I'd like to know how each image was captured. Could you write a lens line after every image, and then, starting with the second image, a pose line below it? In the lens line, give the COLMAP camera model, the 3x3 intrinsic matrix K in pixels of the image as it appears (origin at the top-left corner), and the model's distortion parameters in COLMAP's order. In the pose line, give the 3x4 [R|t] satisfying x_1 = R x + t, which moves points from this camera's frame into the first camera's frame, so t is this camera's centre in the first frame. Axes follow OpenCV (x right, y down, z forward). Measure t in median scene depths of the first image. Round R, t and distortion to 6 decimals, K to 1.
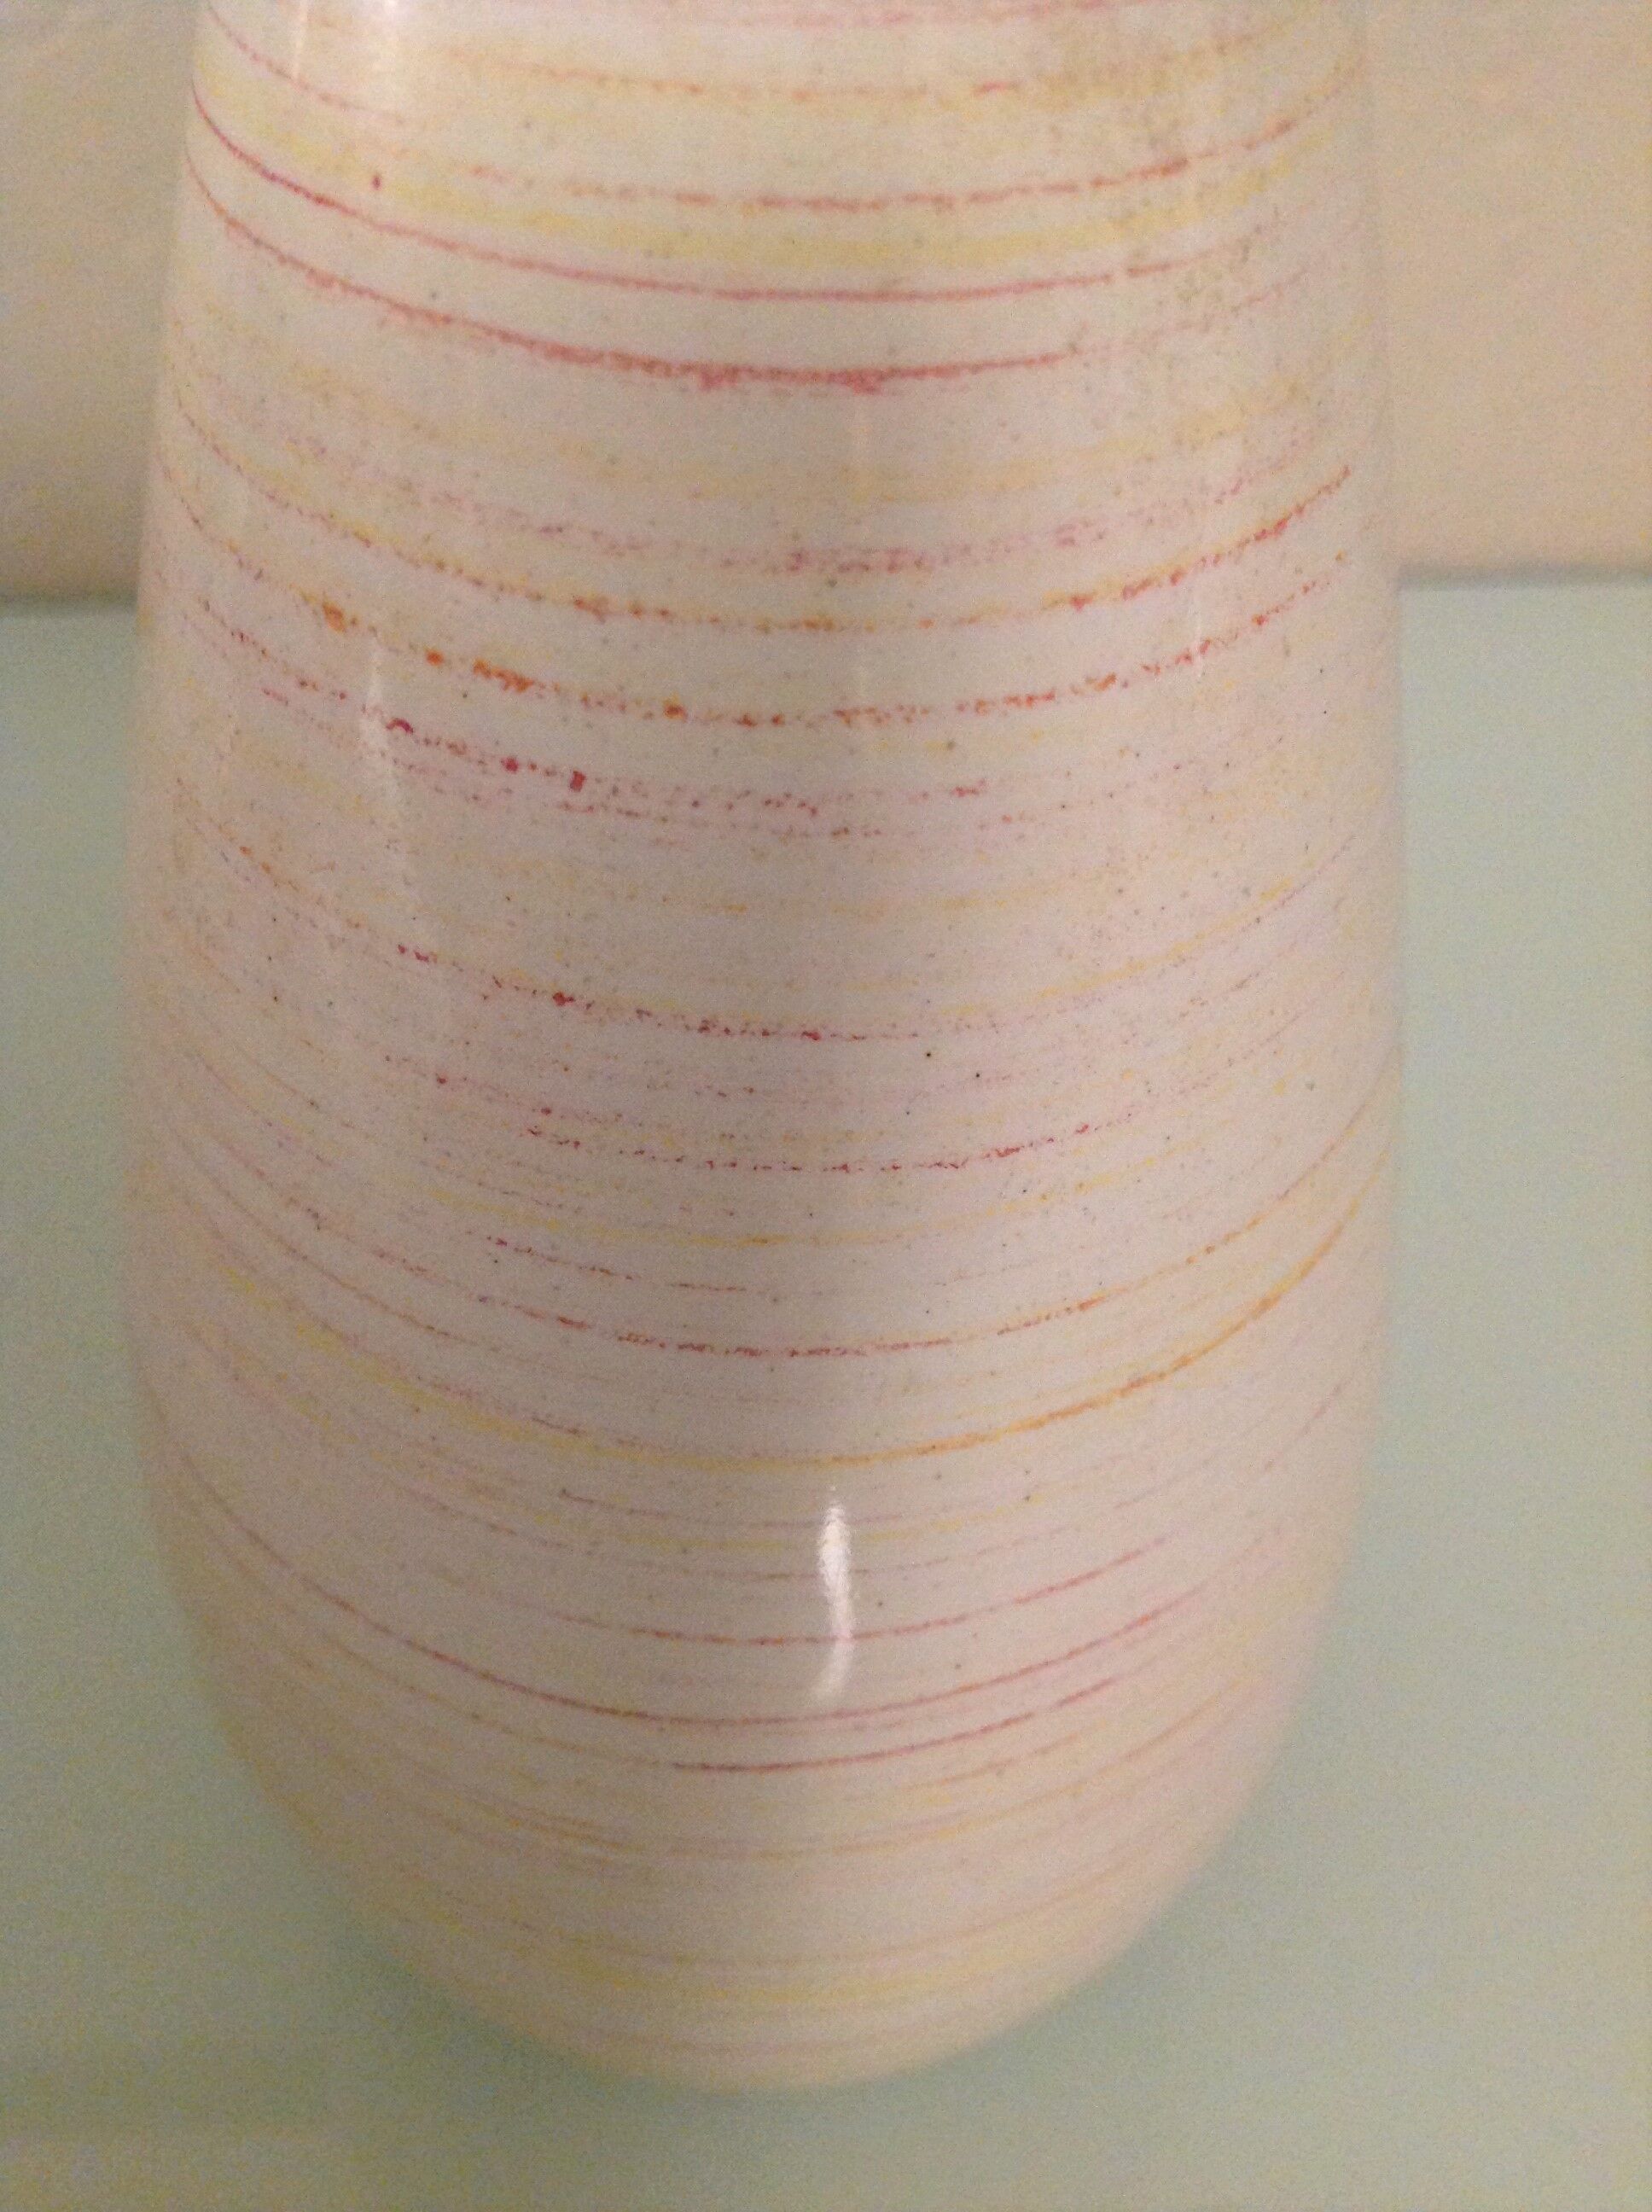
lens RADIAL K [[2195.6, 0, 826.0], [0, 2195.6, 1106.0], [0, 0, 1]] dist [0.120957, -0.444054]
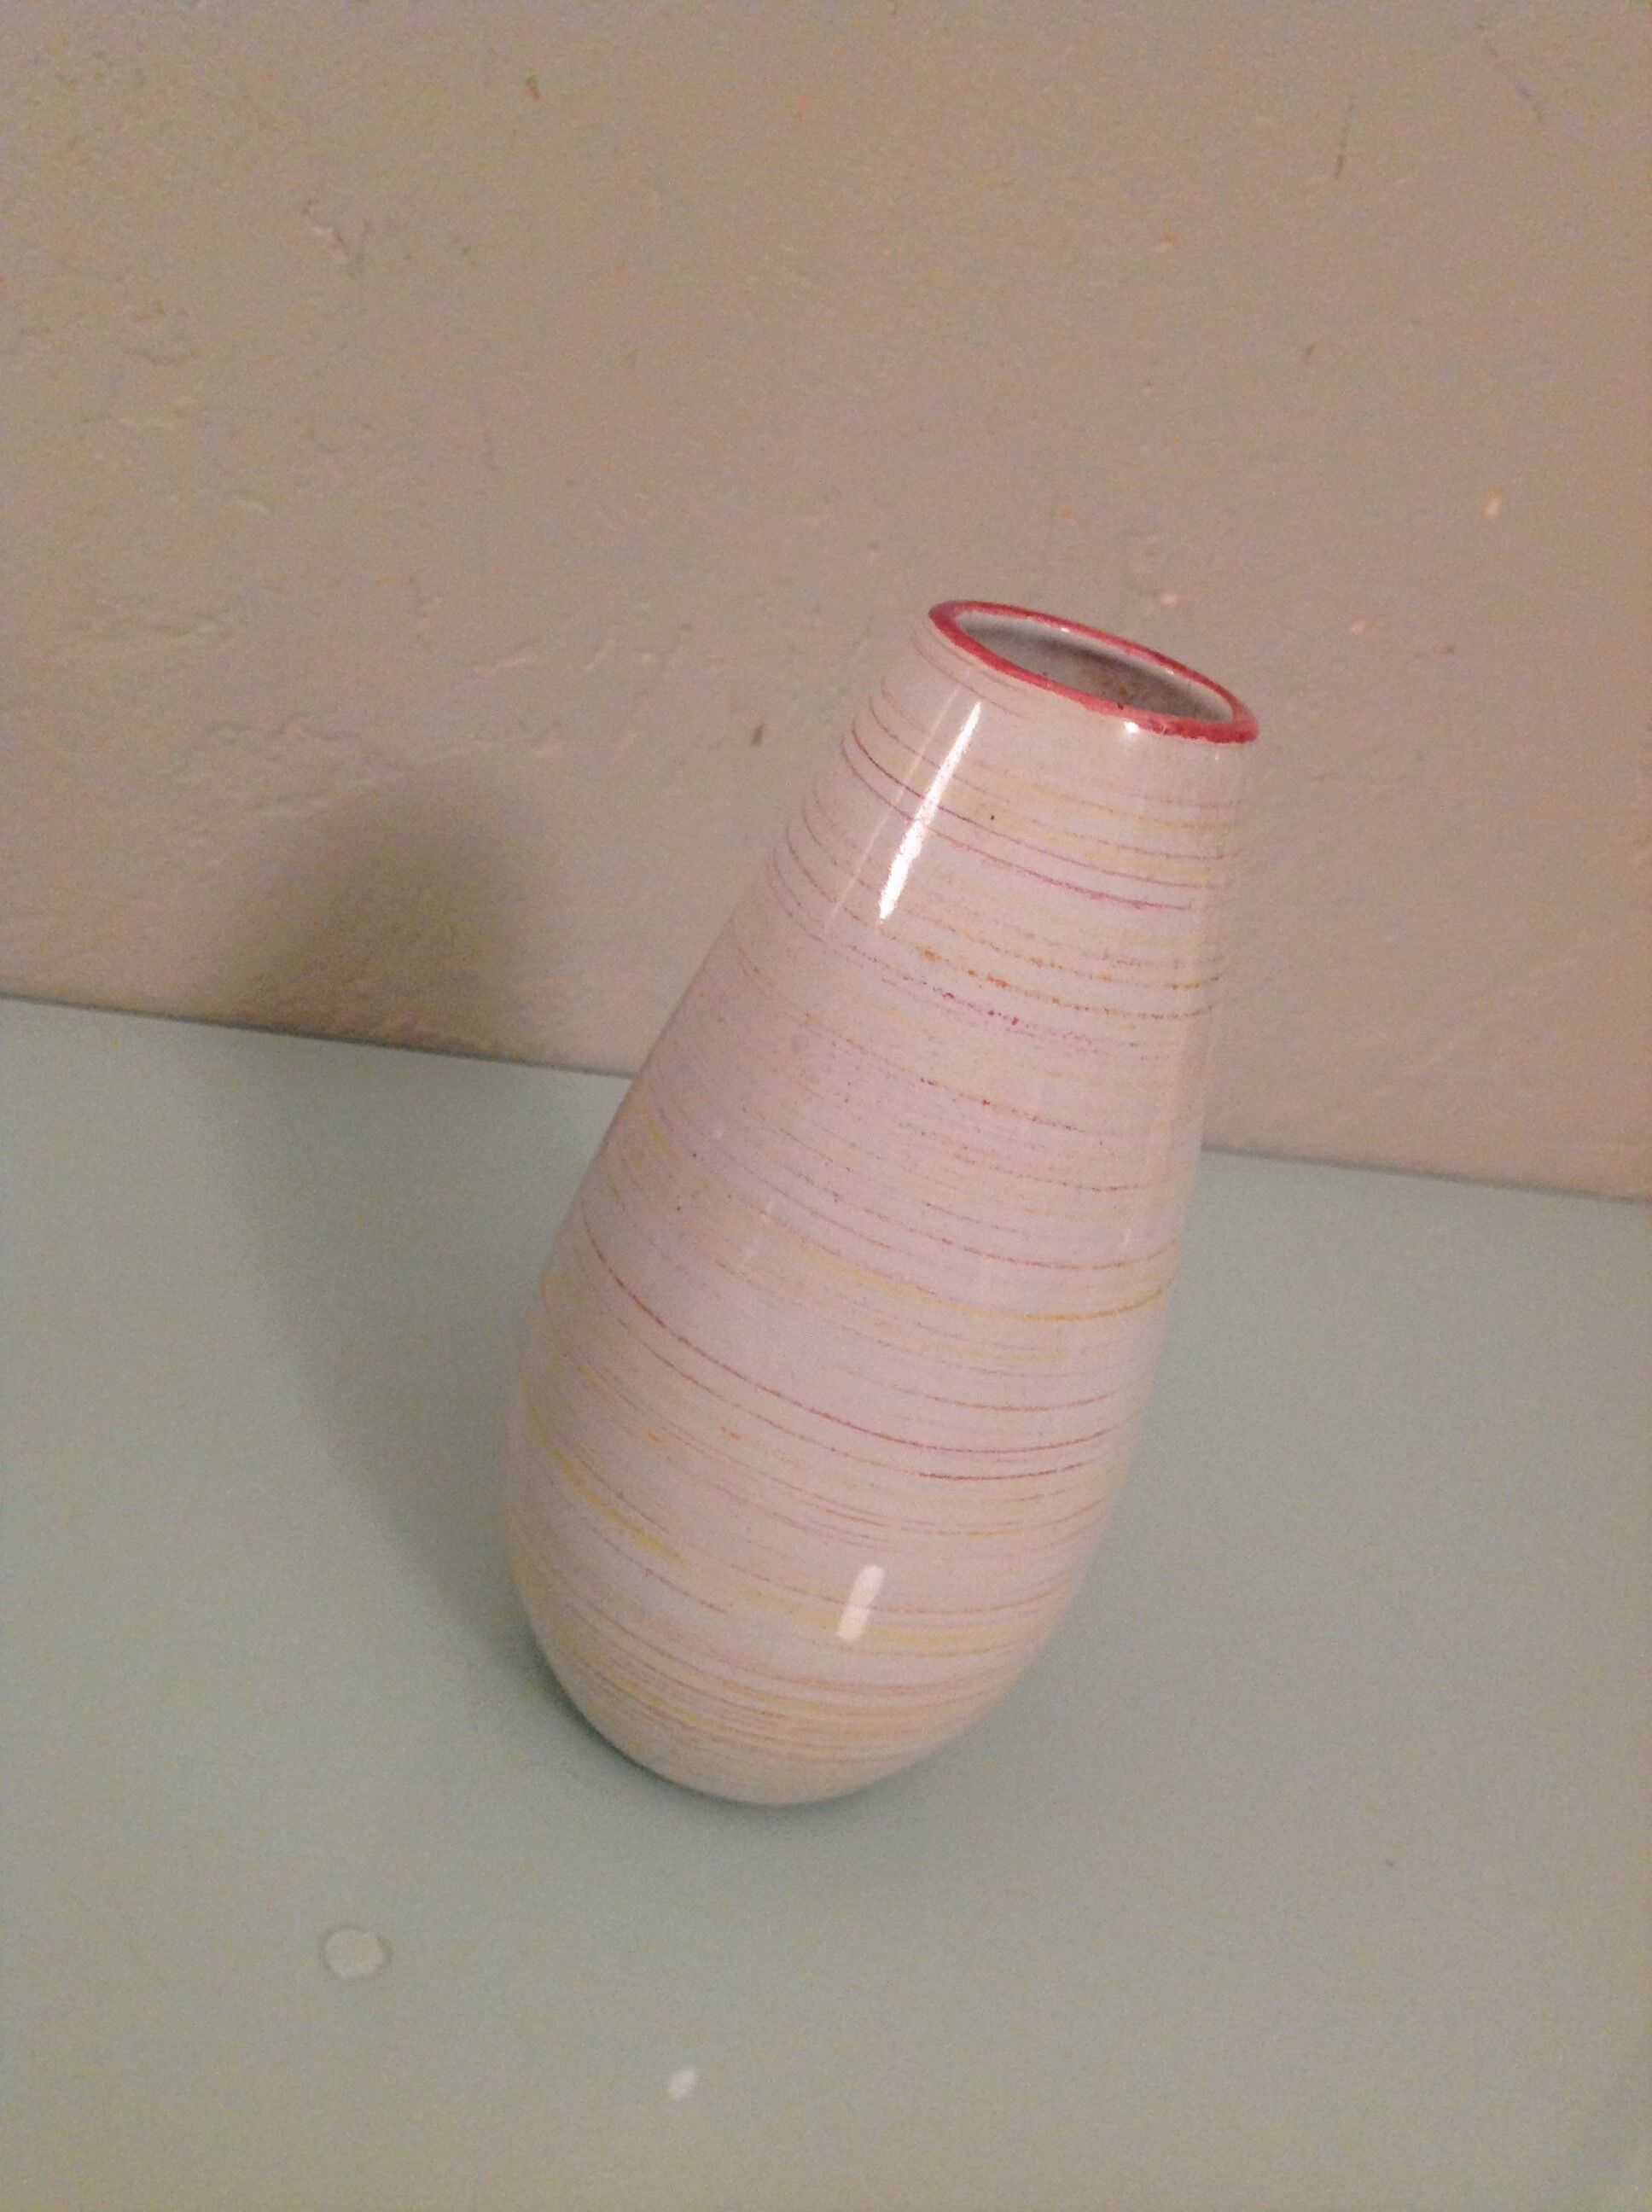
lens RADIAL K [[2164.3, 0, 812.5], [0, 2164.3, 1108.8], [0, 0, 1]] dist [0.075510, -0.197649]
pose [[0.937377, 0.131901, 0.322377, -1.249929], [-0.037618, 0.958450, -0.282770, 0.764426], [-0.346280, 0.252934, 0.903390, -1.410870]]
